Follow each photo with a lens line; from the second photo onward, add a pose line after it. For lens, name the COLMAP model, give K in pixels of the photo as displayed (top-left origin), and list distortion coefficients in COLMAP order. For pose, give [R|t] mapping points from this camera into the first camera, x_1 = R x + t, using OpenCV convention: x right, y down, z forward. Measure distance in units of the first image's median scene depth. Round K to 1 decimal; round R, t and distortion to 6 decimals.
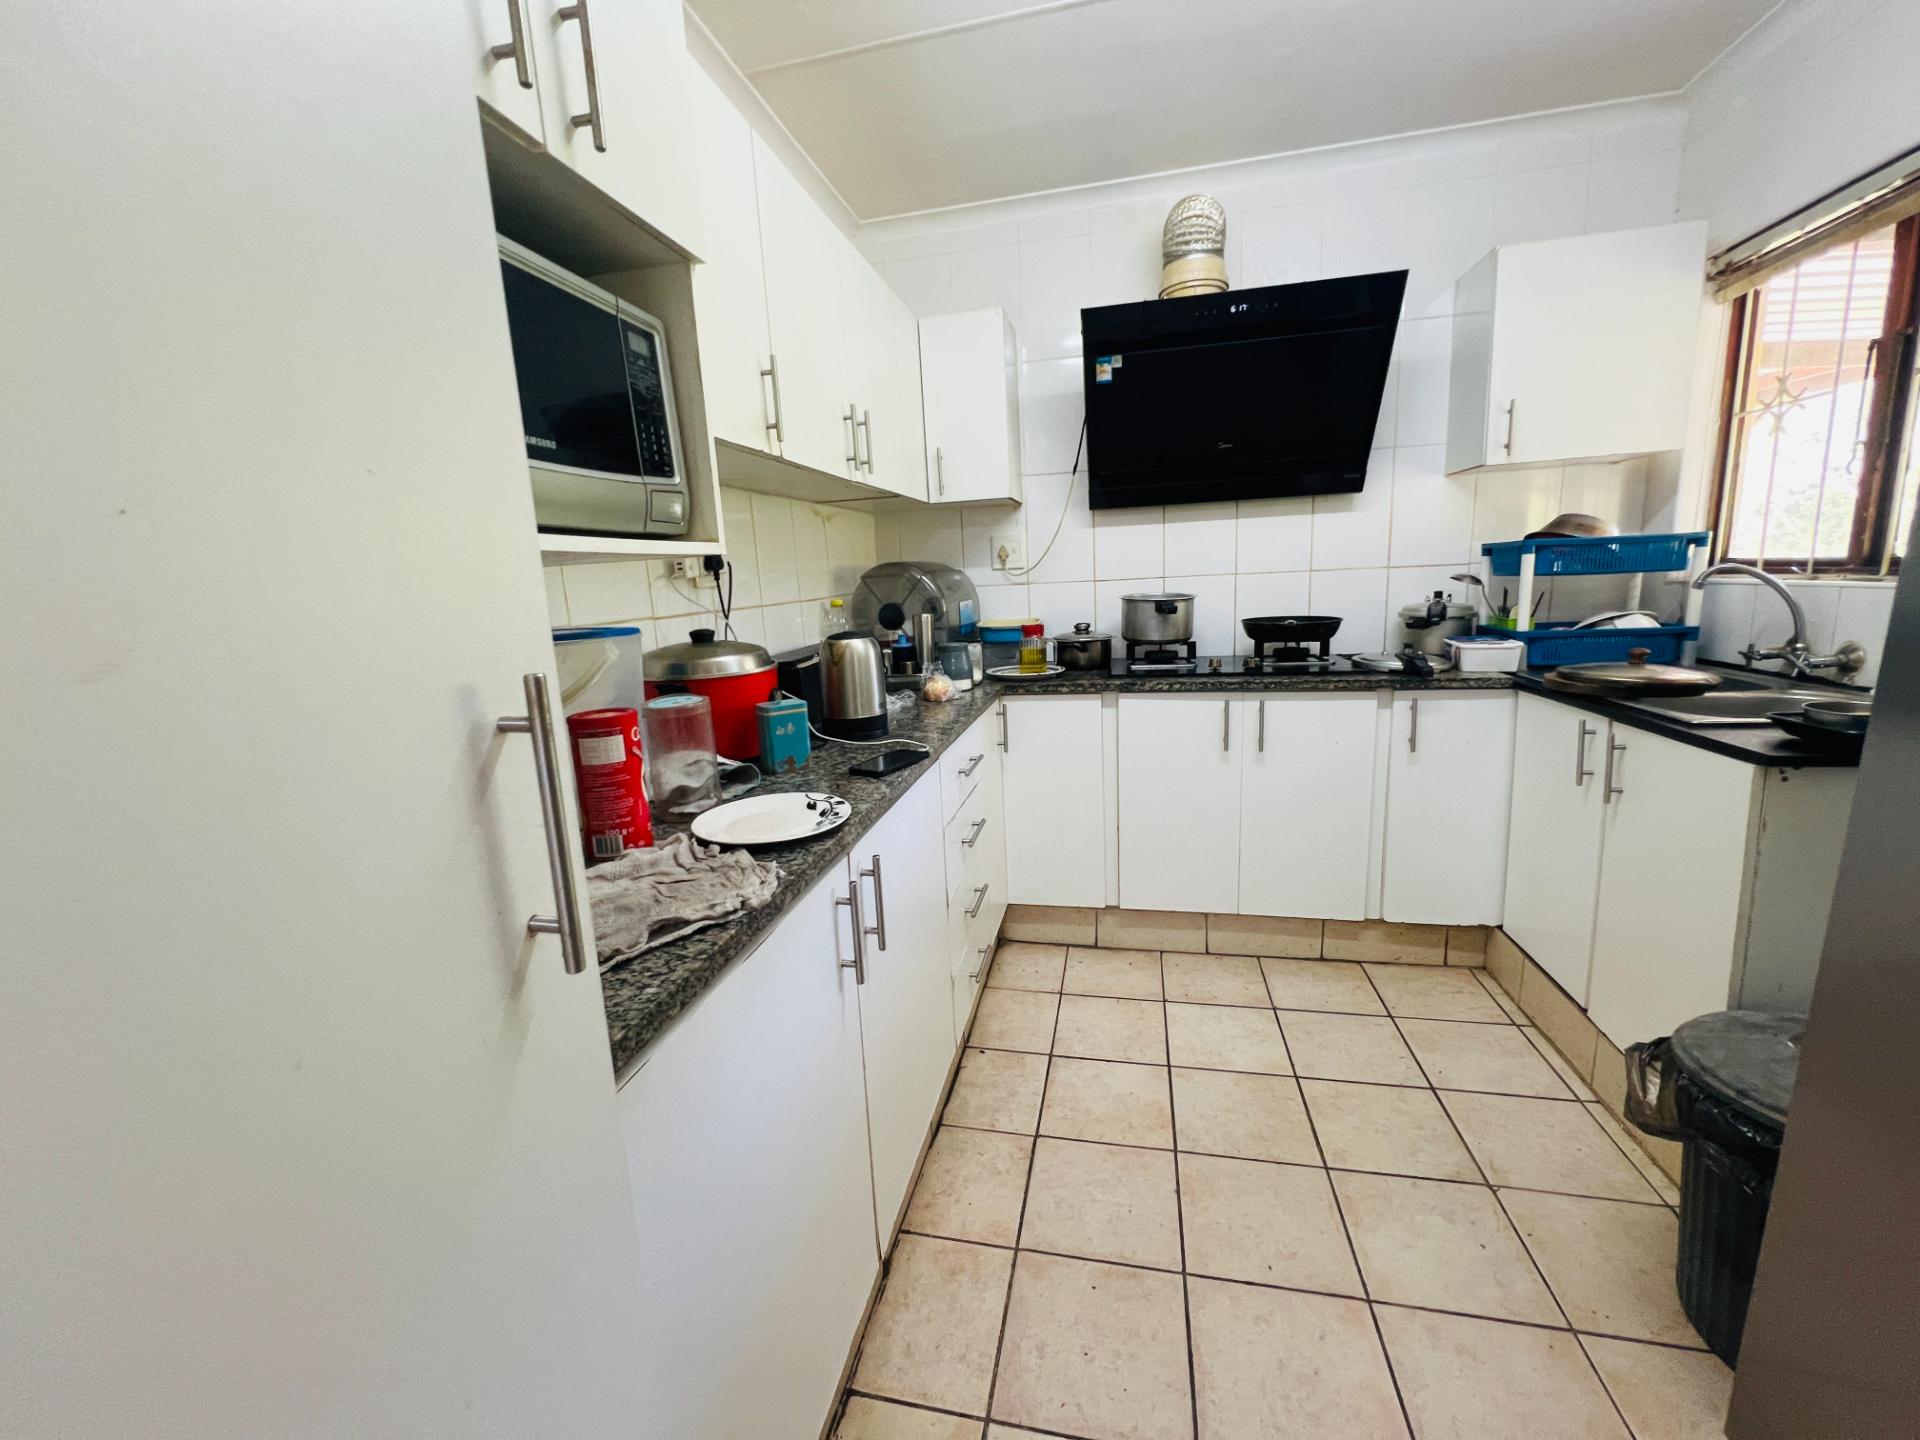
lens RADIAL K [[778.3, 0, 960.0], [0, 778.3, 720.0], [0, 0, 1]] dist [0.002421, 0.000313]
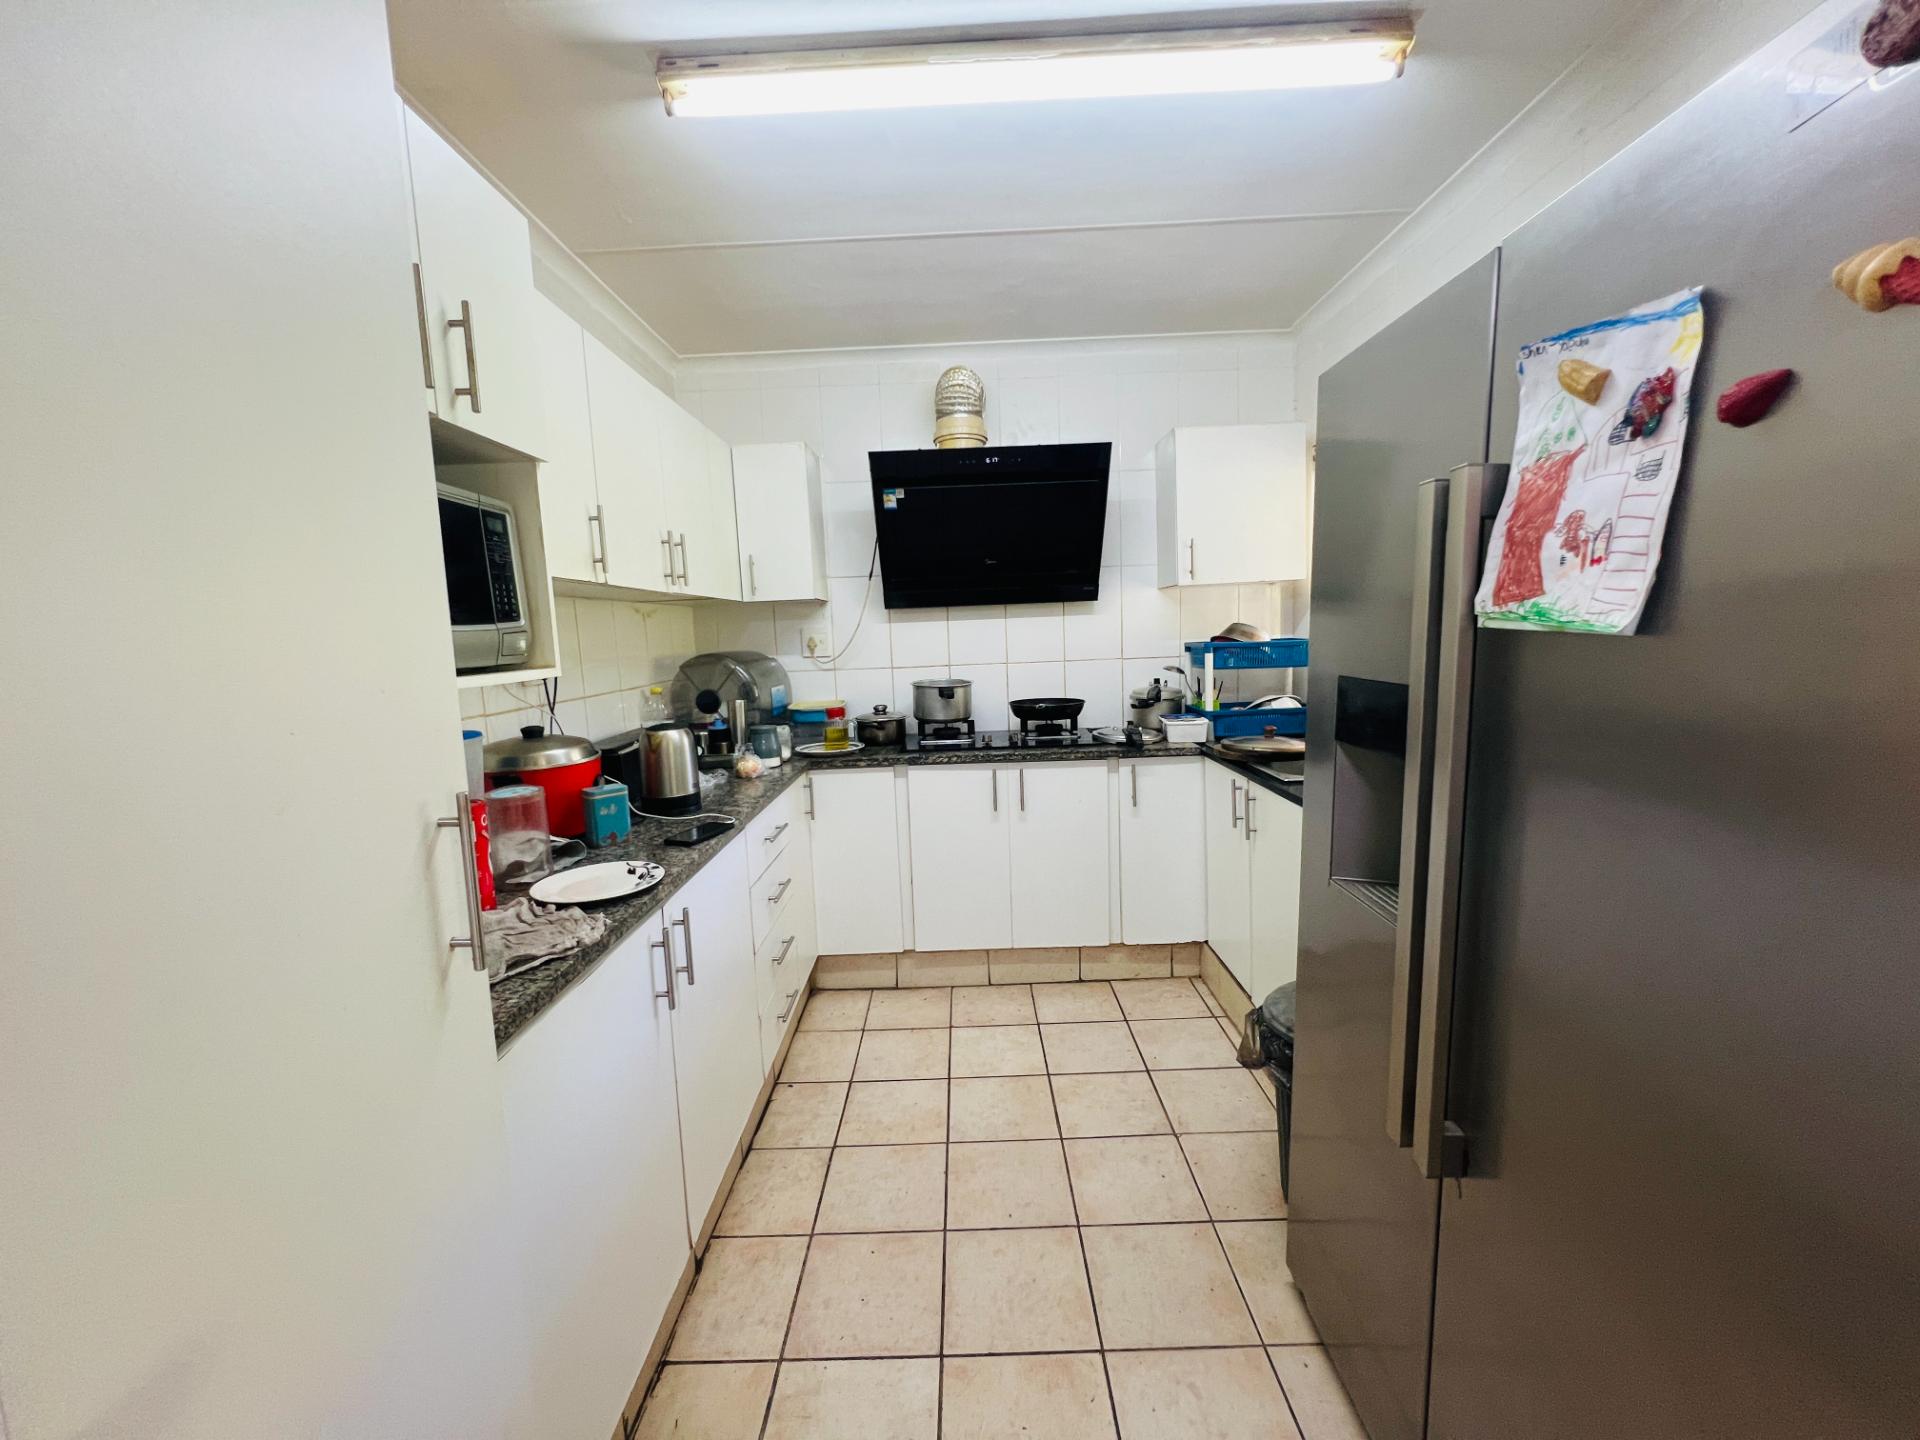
lens RADIAL K [[766.9, 0, 956.9], [0, 766.9, 718.4], [0, 0, 1]] dist [-0.003676, 0.001275]
pose [[0.977230, -0.012946, 0.211786, 0.036169], [0.030819, 0.996212, -0.081310, -0.010696], [-0.209931, 0.085986, 0.973928, -0.190661]]
